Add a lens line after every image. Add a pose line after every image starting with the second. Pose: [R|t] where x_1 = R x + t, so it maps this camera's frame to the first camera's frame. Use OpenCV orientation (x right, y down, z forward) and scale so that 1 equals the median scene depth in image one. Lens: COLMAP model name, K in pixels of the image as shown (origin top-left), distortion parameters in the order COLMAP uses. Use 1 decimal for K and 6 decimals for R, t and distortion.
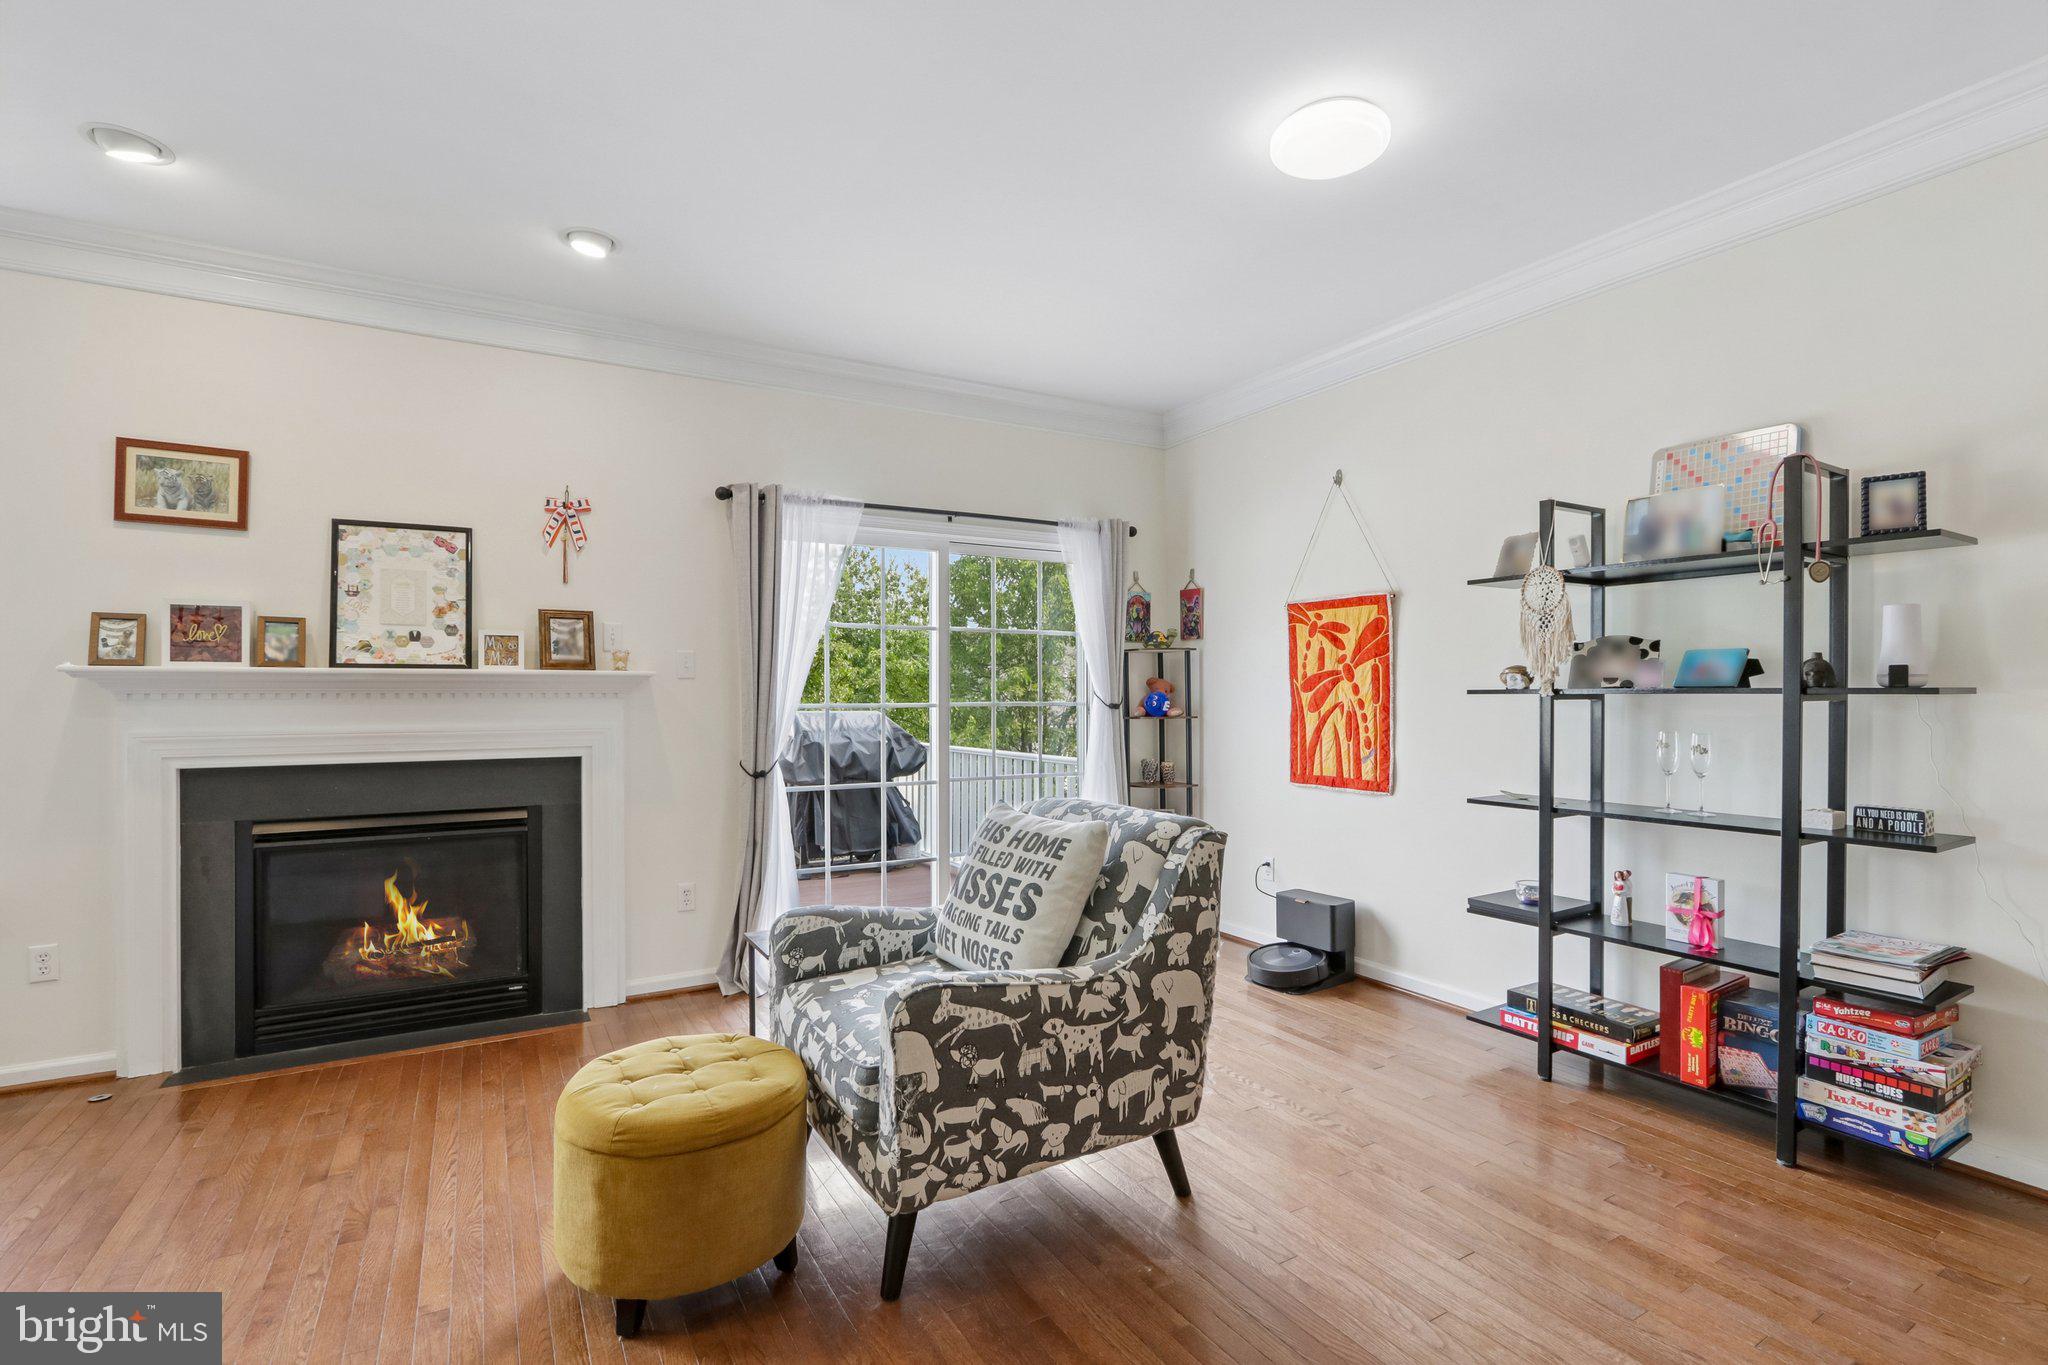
lens RADIAL K [[946.3, 0, 1021.5], [0, 946.3, 689.3], [0, 0, 1]] dist [-0.009436, -0.000314]
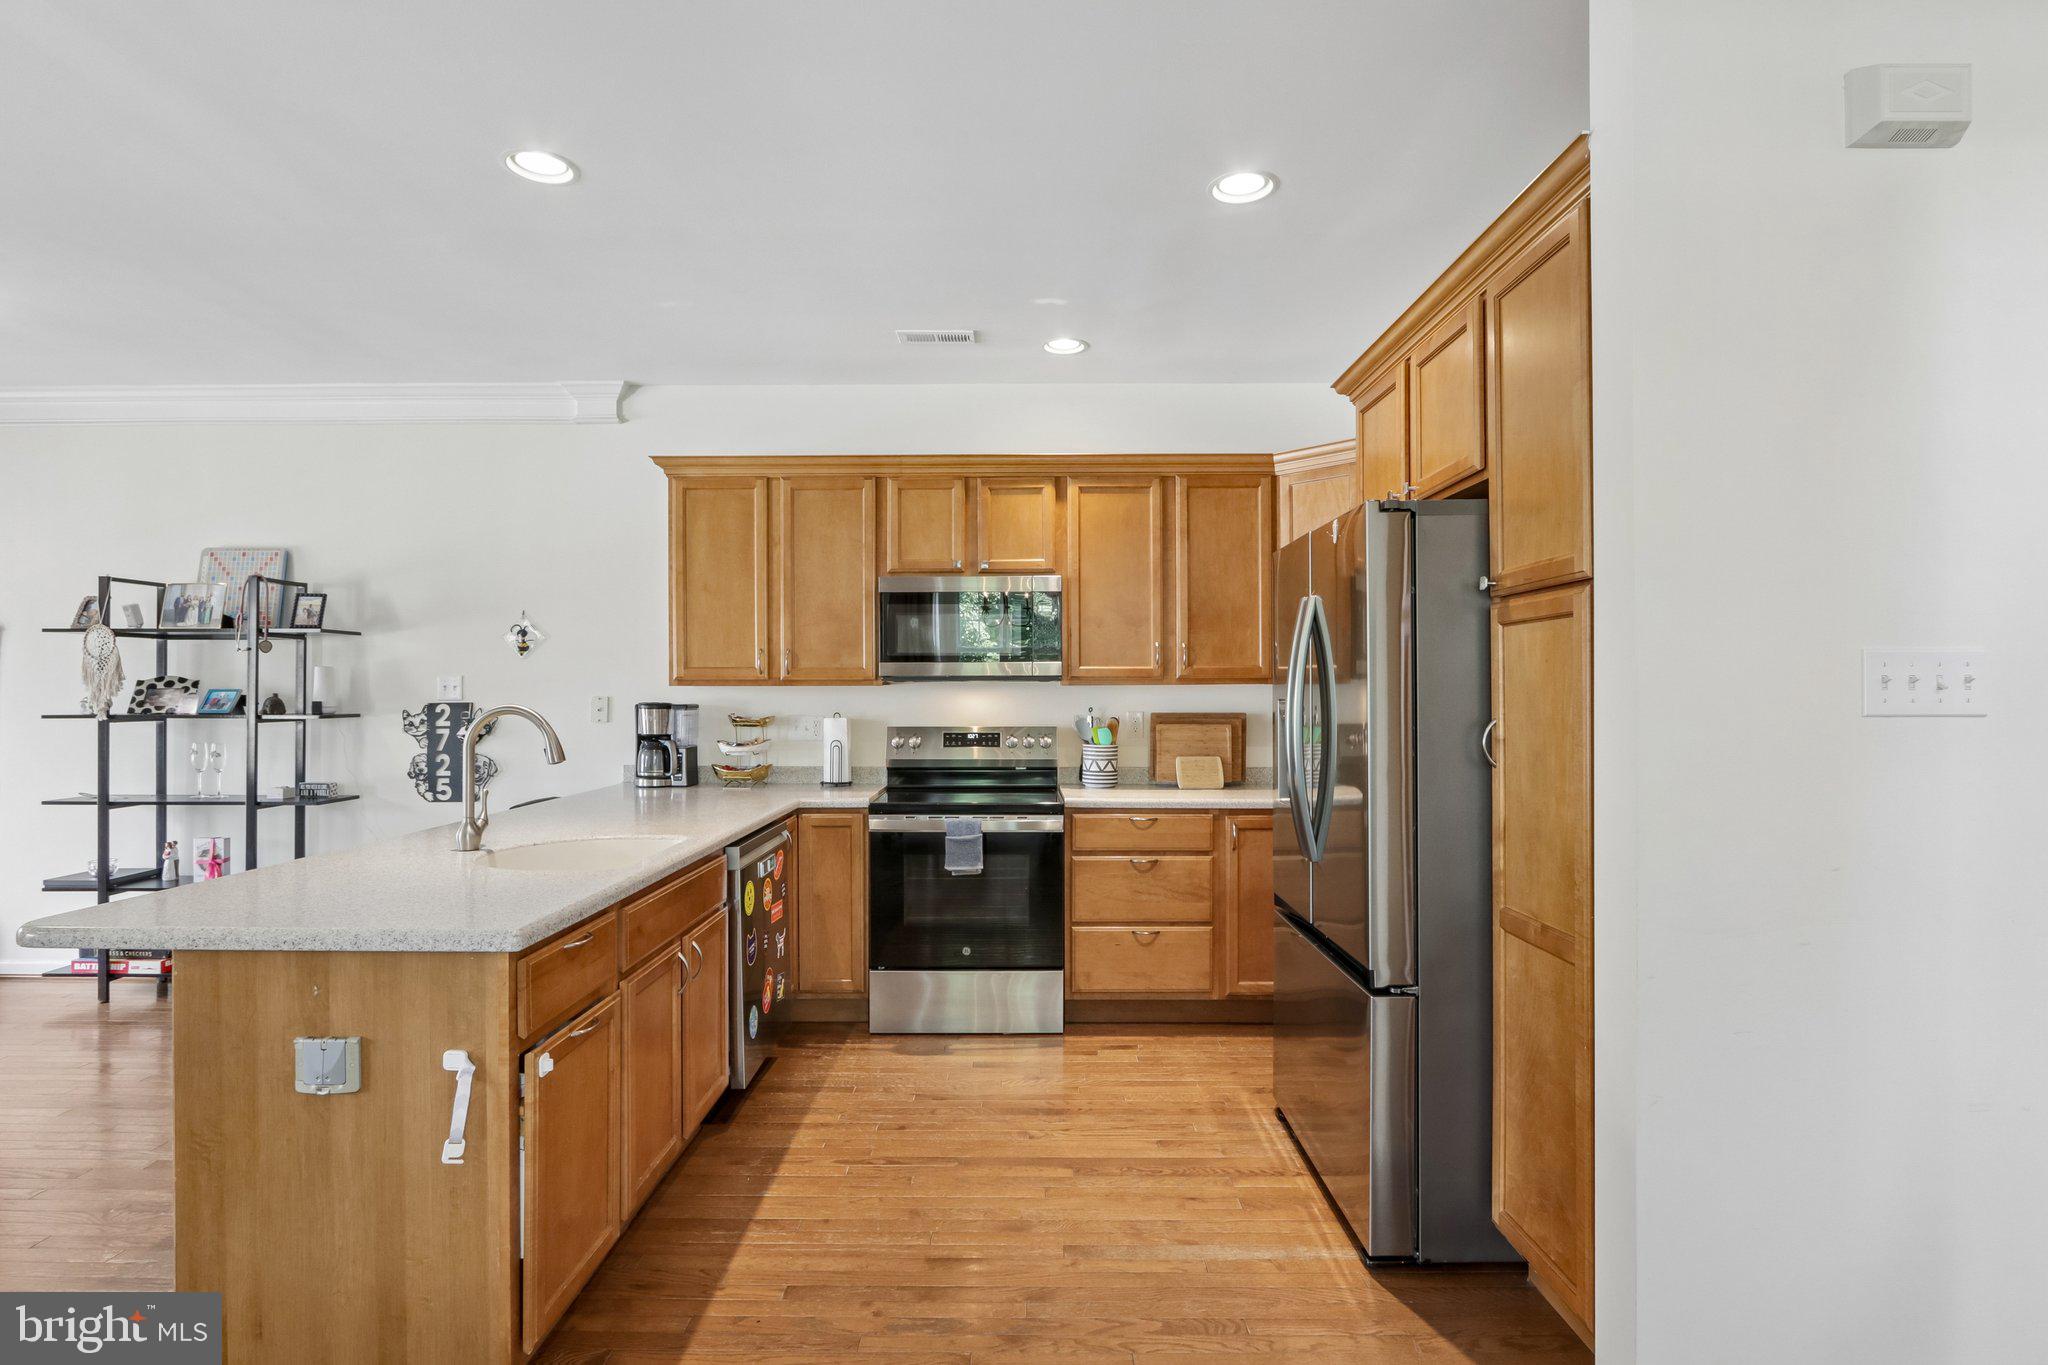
lens RADIAL K [[1007.7, 0, 1019.6], [0, 1007.7, 691.7], [0, 0, 1]] dist [-0.011099, 0.001007]
pose [[0.502156, 0.002430, 0.864774, -0.023487], [-0.007647, 0.999969, 0.001630, -0.043505], [-0.864743, -0.007432, 0.502159, -0.821263]]
